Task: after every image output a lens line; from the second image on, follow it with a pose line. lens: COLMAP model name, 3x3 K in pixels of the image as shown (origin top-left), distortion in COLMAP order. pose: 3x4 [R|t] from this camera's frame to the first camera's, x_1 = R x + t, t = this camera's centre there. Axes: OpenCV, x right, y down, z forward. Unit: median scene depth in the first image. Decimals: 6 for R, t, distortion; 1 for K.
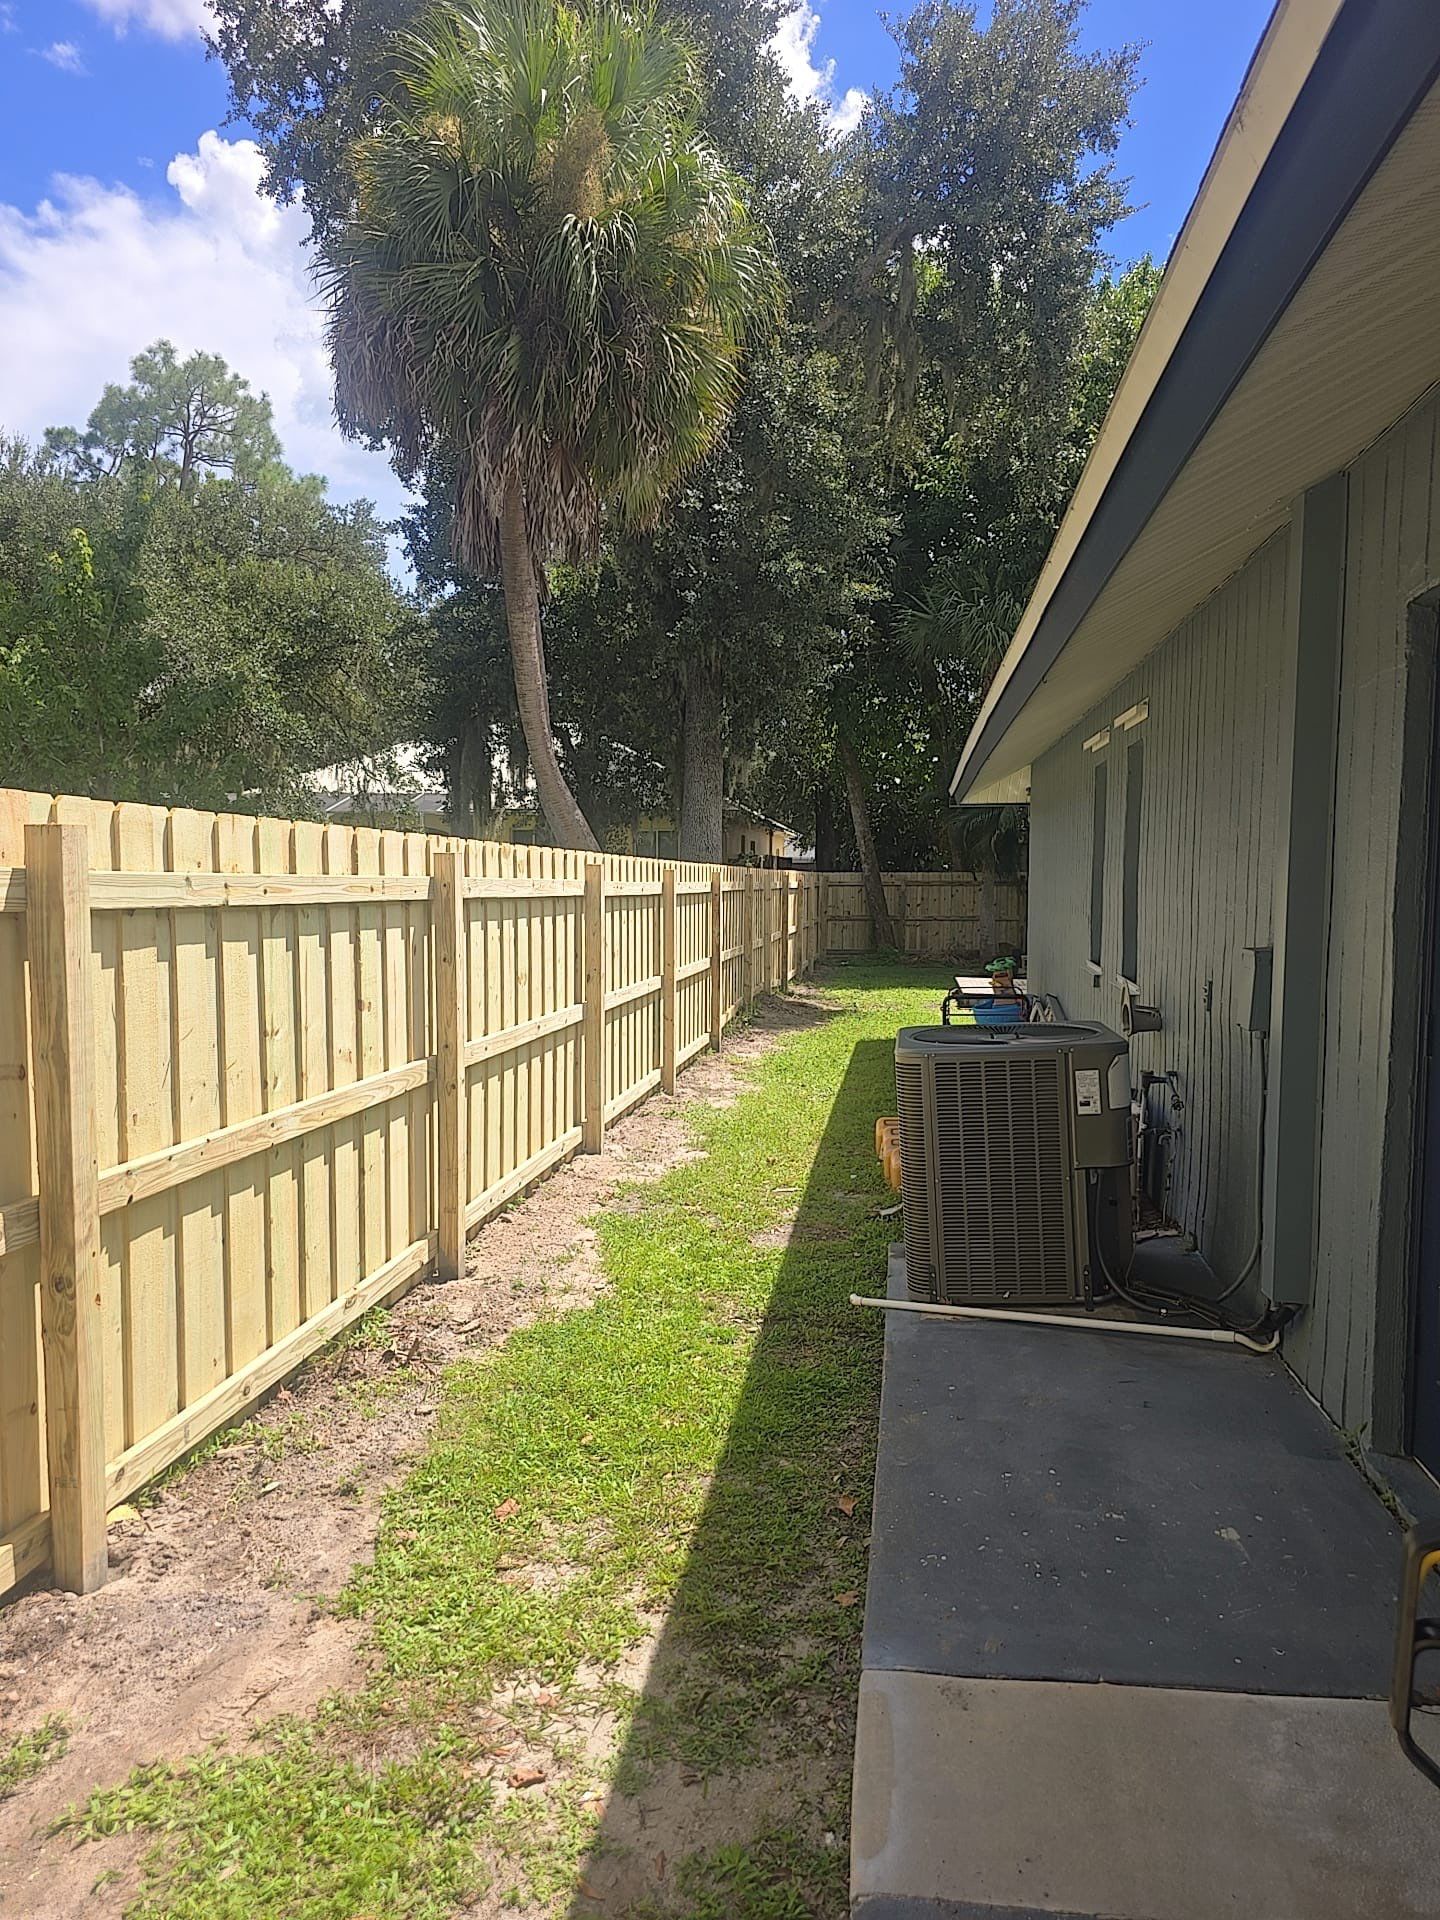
lens RADIAL K [[1274.6, 0, 712.5], [0, 1274.6, 952.0], [0, 0, 1]] dist [0.057344, -0.050607]
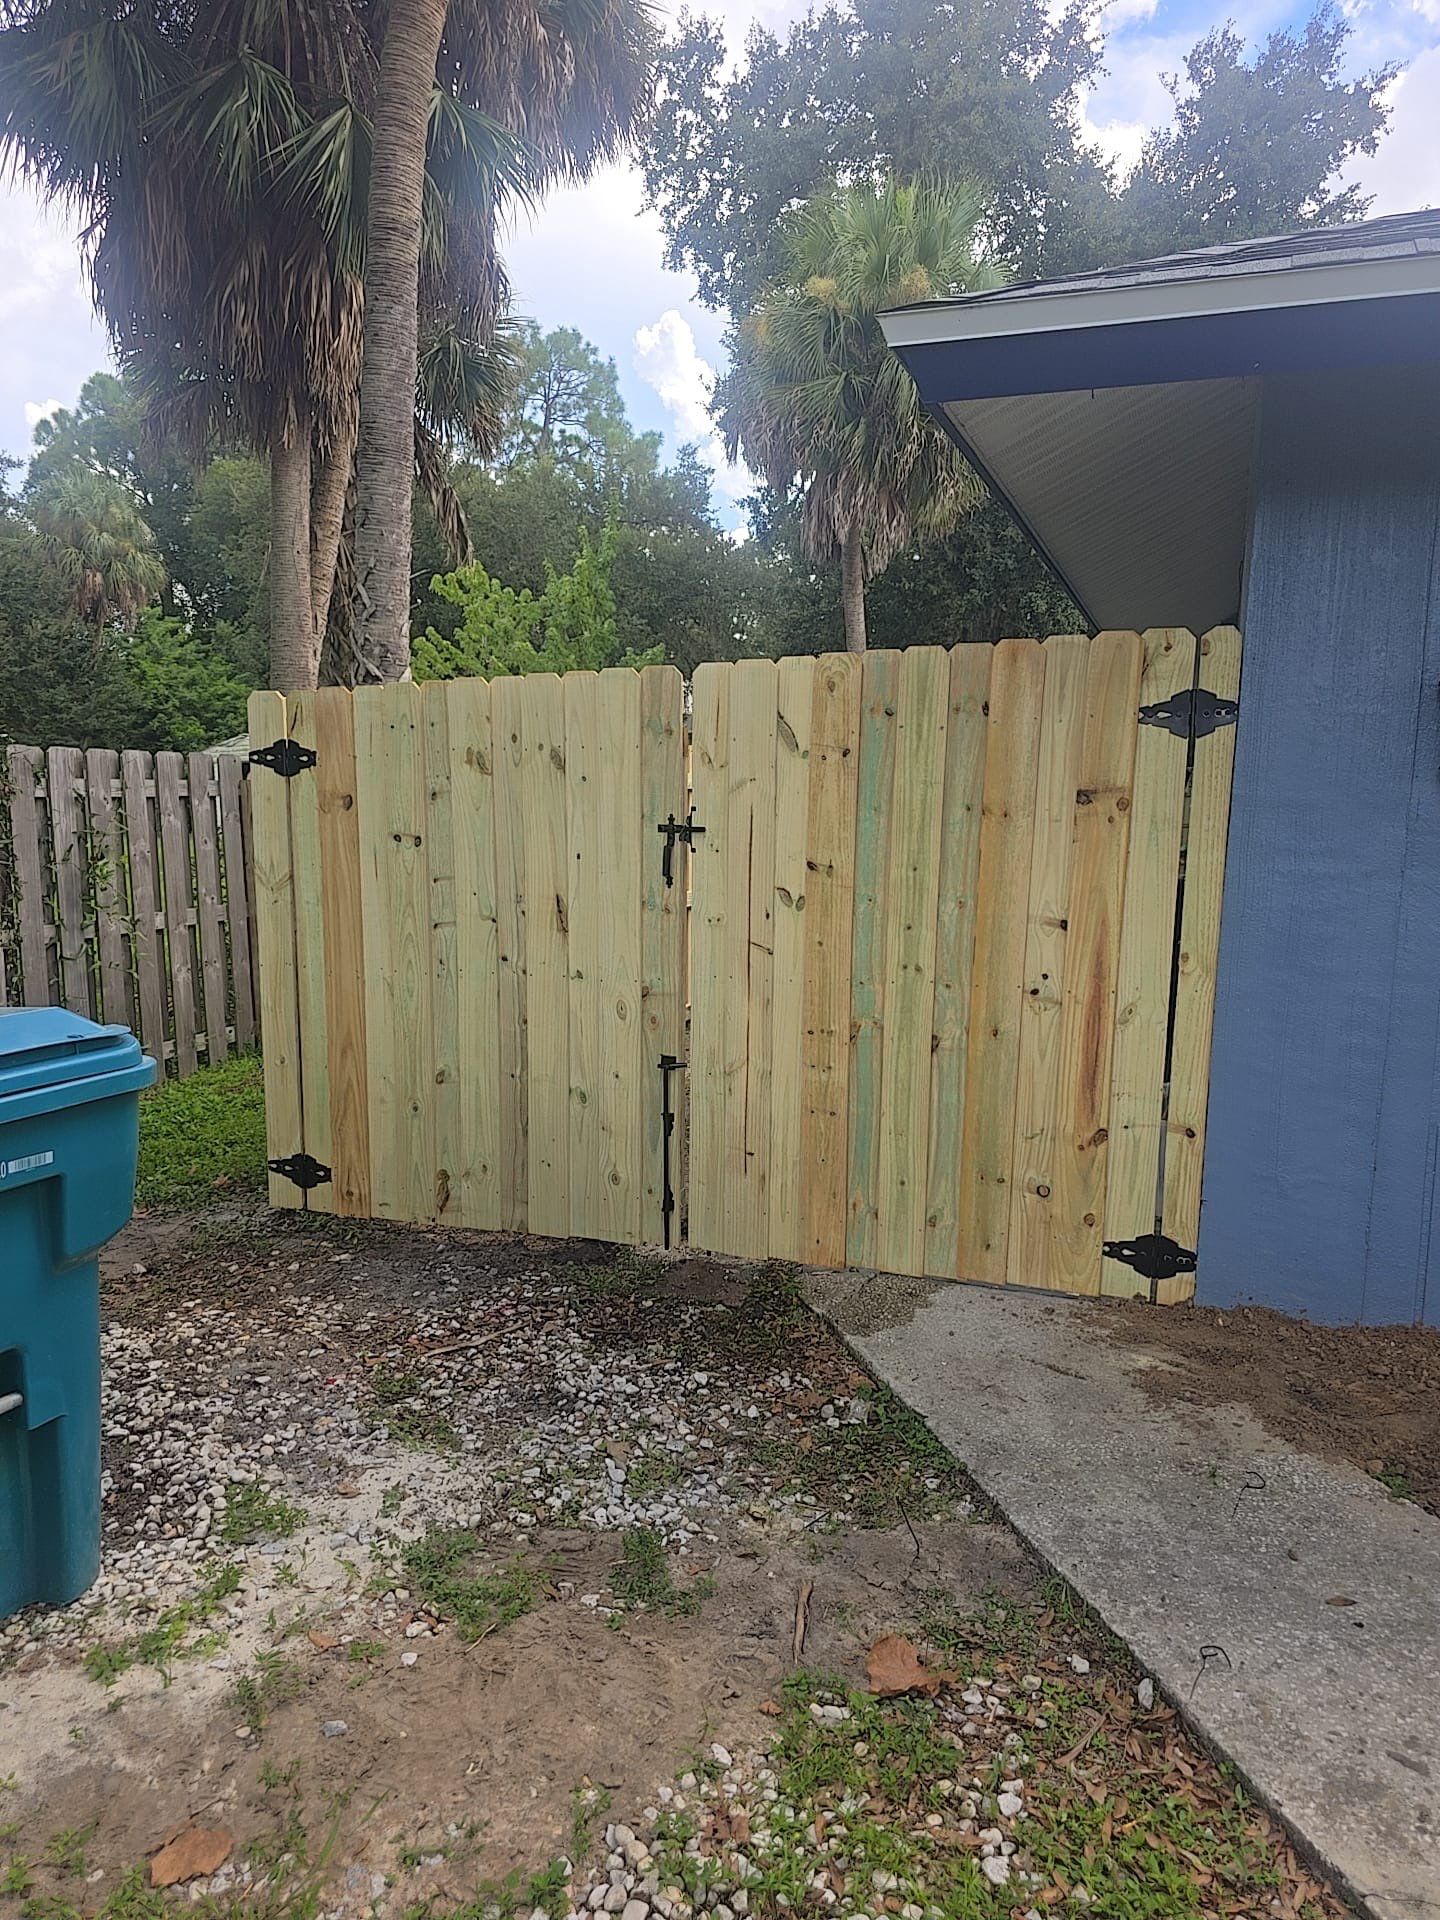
lens RADIAL K [[1274.6, 0, 712.5], [0, 1274.6, 952.0], [0, 0, 1]] dist [0.057344, -0.050607]
pose [[0.975915, 0.041292, -0.214207, 0.012589], [-0.027018, 0.997241, 0.069142, 0.022297], [0.216471, -0.061690, 0.974338, -0.272874]]
